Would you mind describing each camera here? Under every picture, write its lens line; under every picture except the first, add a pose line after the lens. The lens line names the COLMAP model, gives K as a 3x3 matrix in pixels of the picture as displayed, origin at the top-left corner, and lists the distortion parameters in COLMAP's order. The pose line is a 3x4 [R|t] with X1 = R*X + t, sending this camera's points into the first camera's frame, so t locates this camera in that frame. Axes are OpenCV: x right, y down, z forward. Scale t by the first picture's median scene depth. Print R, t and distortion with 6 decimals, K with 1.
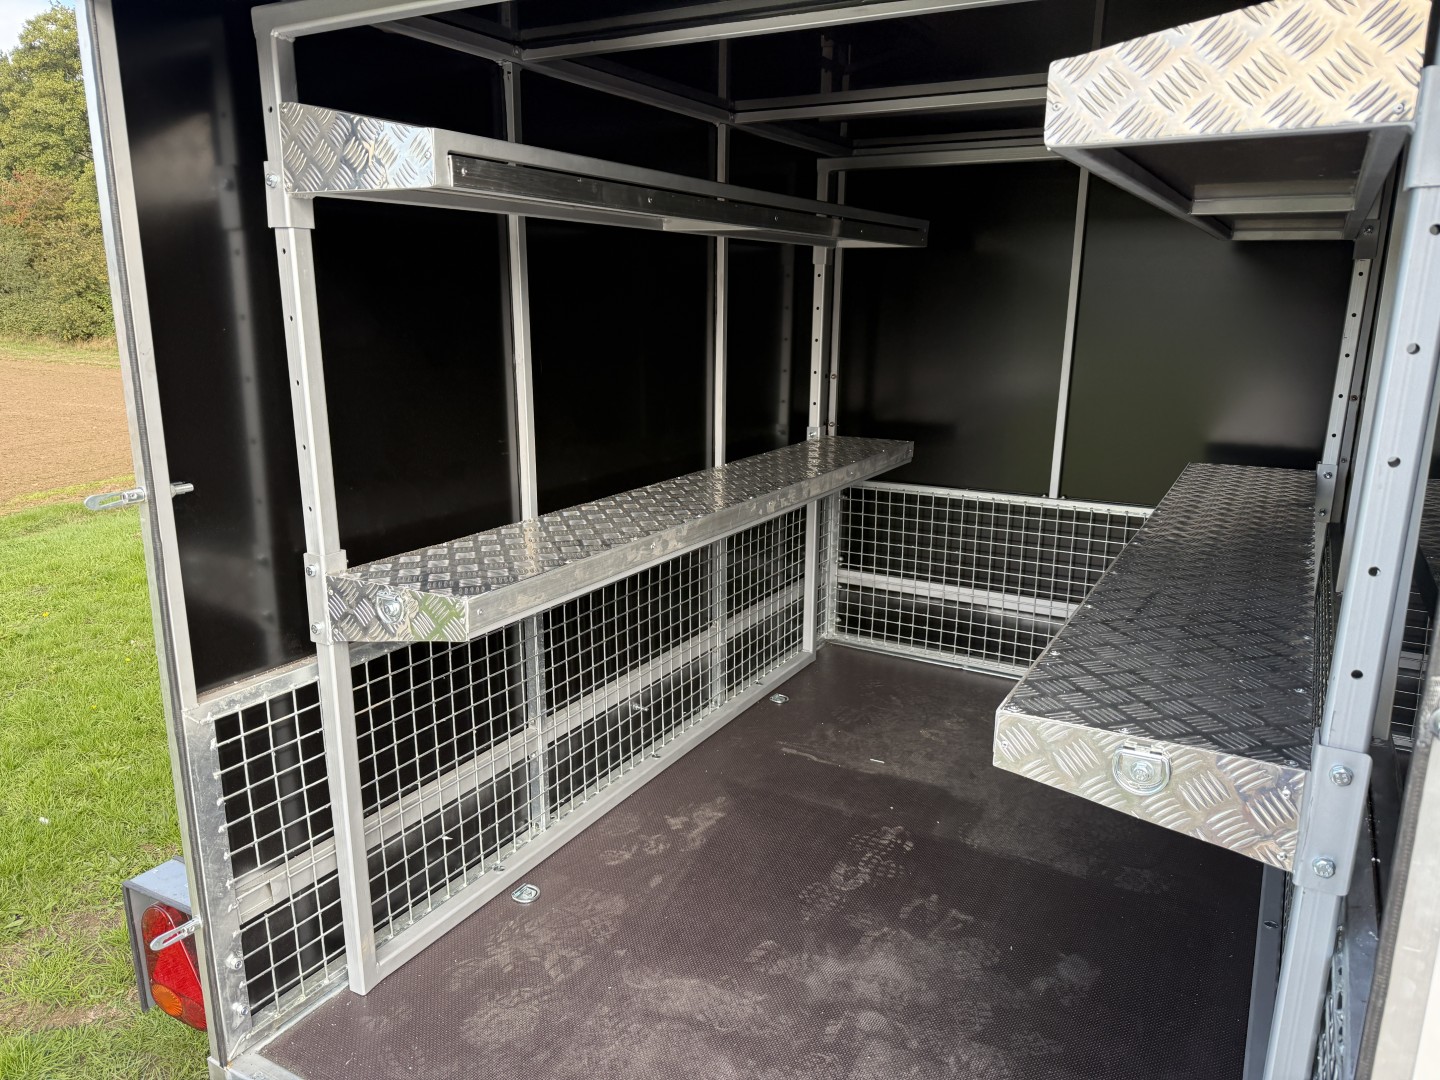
lens RADIAL K [[1000.9, 0, 720.0], [0, 1000.9, 540.0], [0, 0, 1]] dist [0.047756, -0.046640]
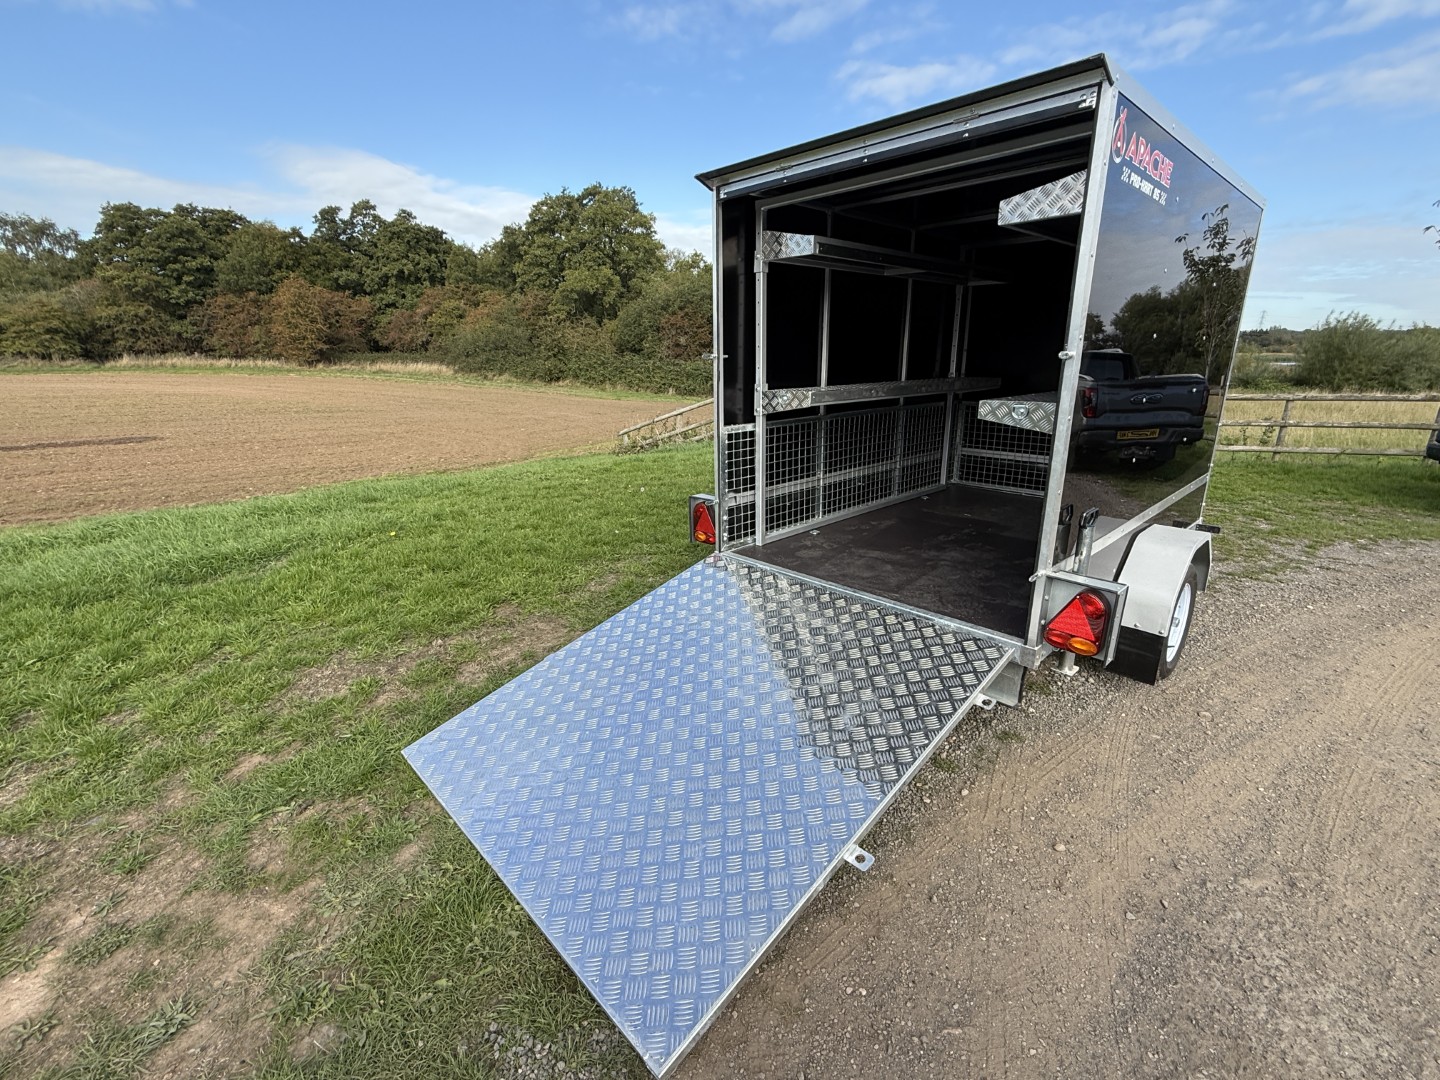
lens RADIAL K [[641.5, 0, 720.0], [0, 641.5, 540.0], [0, 0, 1]] dist [0.001355, 0.000453]
pose [[0.957856, 0.062916, -0.280273, 0.043169], [-0.051282, 0.997498, 0.048659, 0.315989], [0.282634, -0.032236, 0.958686, -0.710998]]
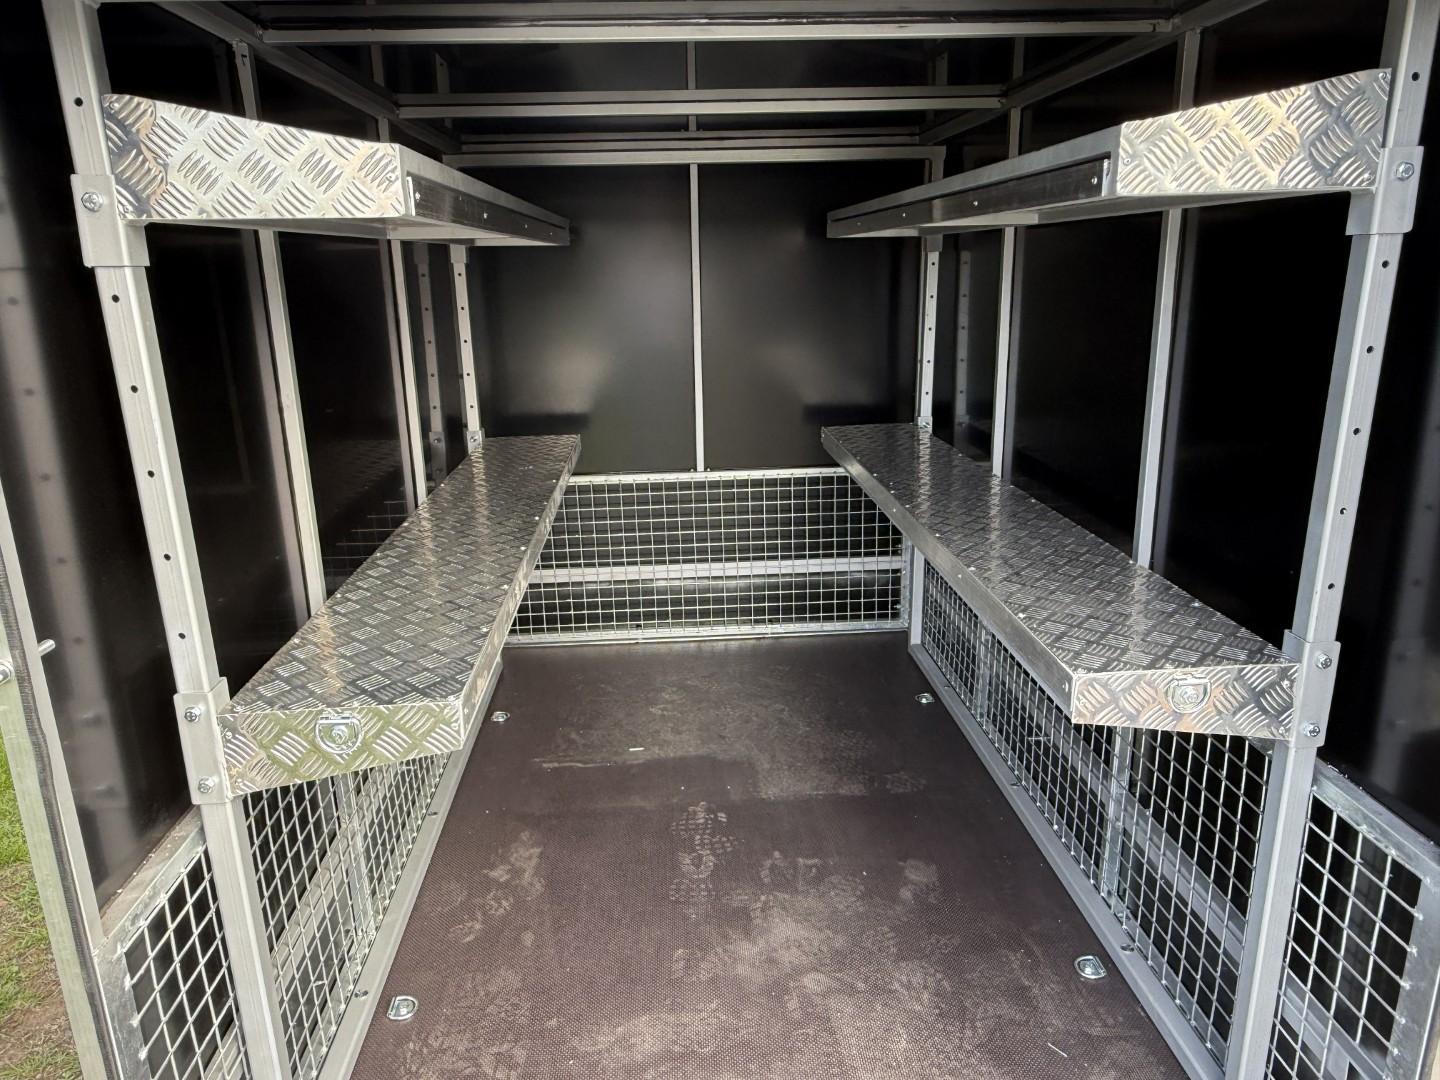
lens RADIAL K [[973.5, 0, 697.9], [0, 973.5, 536.3], [0, 0, 1]] dist [-0.017140, 0.025292]
pose [[0.844457, -0.172990, 0.506919, -0.348599], [0.158532, 0.984729, 0.071954, -0.076489], [-0.511624, 0.019601, 0.858986, 0.142176]]
